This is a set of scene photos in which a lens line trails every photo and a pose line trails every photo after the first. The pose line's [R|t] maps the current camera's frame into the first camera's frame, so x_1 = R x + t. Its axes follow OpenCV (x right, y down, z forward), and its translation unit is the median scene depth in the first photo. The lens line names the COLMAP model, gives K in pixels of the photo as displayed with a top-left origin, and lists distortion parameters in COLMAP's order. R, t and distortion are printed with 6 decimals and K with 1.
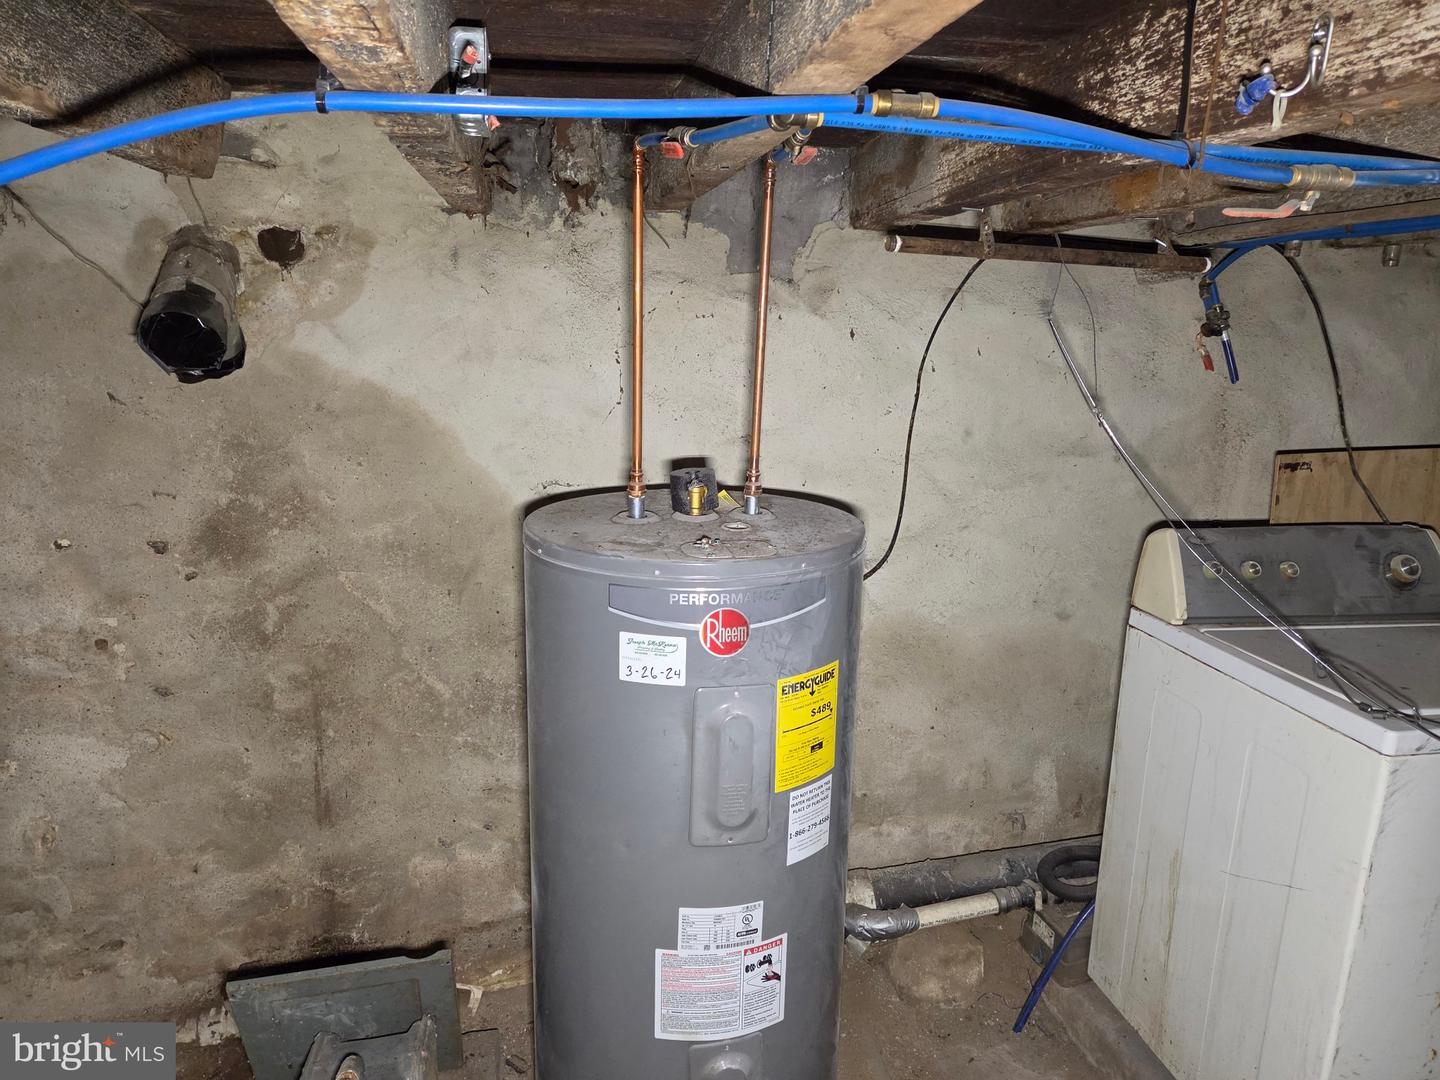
lens RADIAL K [[960.1, 0, 721.5], [0, 960.1, 537.2], [0, 0, 1]] dist [0.015920, -0.007616]
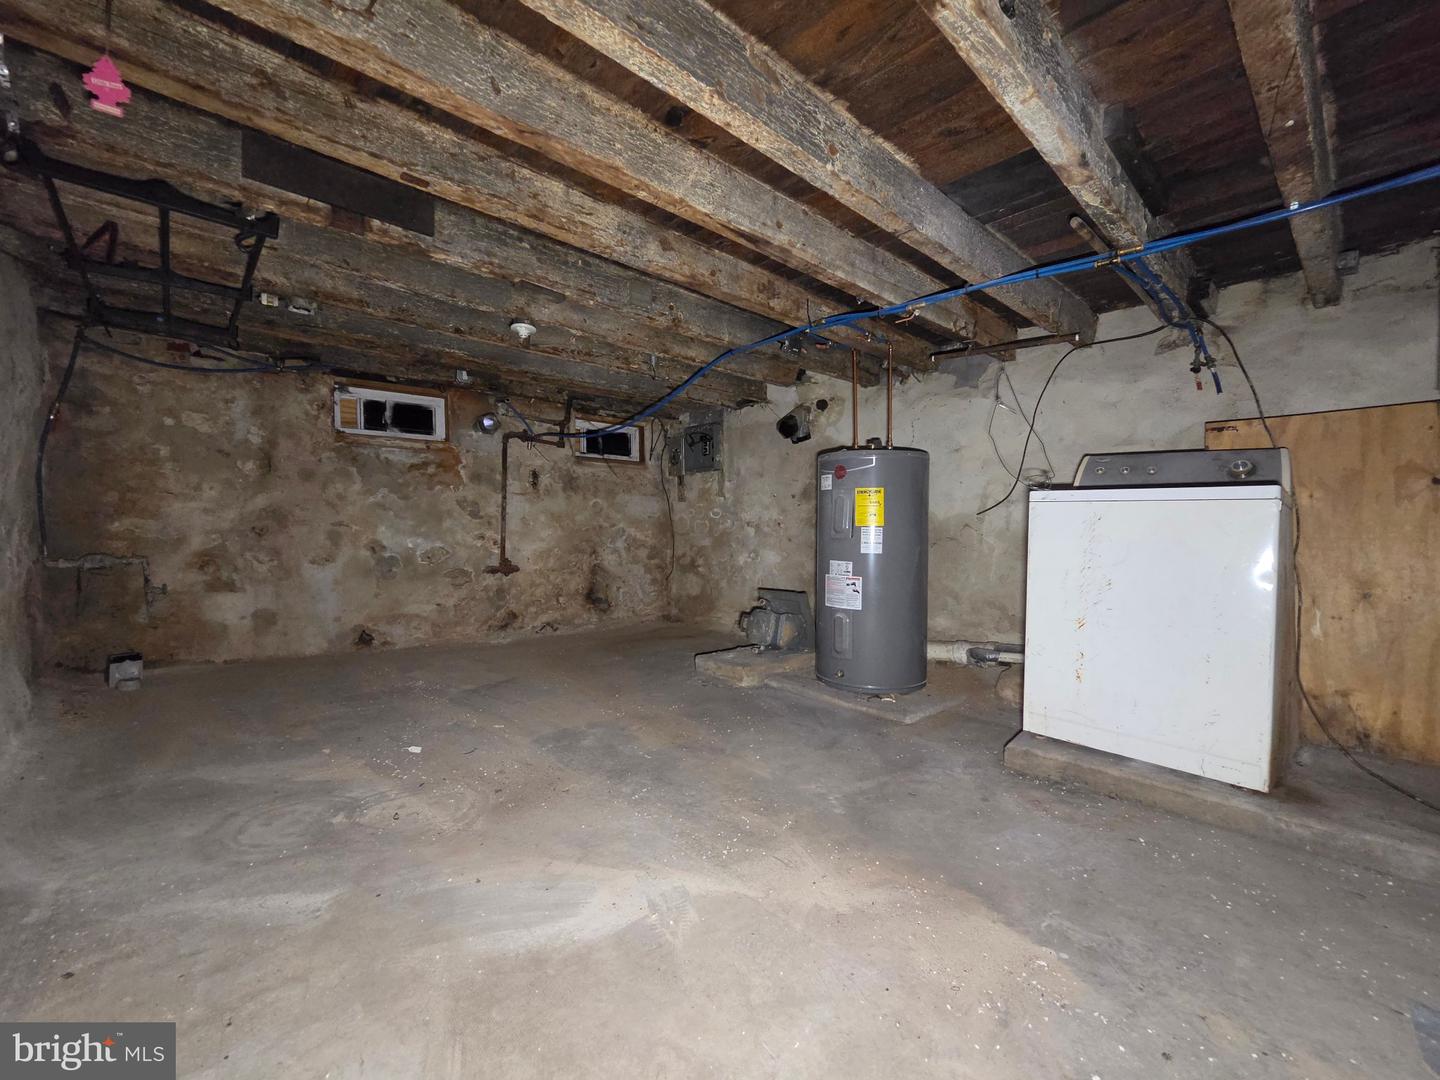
lens RADIAL K [[591.6, 0, 721.7], [0, 591.6, 540.2], [0, 0, 1]] dist [-0.001160, -0.000130]
pose [[0.533129, 0.011734, -0.845952, 1.236754], [-0.191660, 0.975583, -0.107254, 0.504281], [0.824039, 0.219315, 0.522361, -0.336057]]
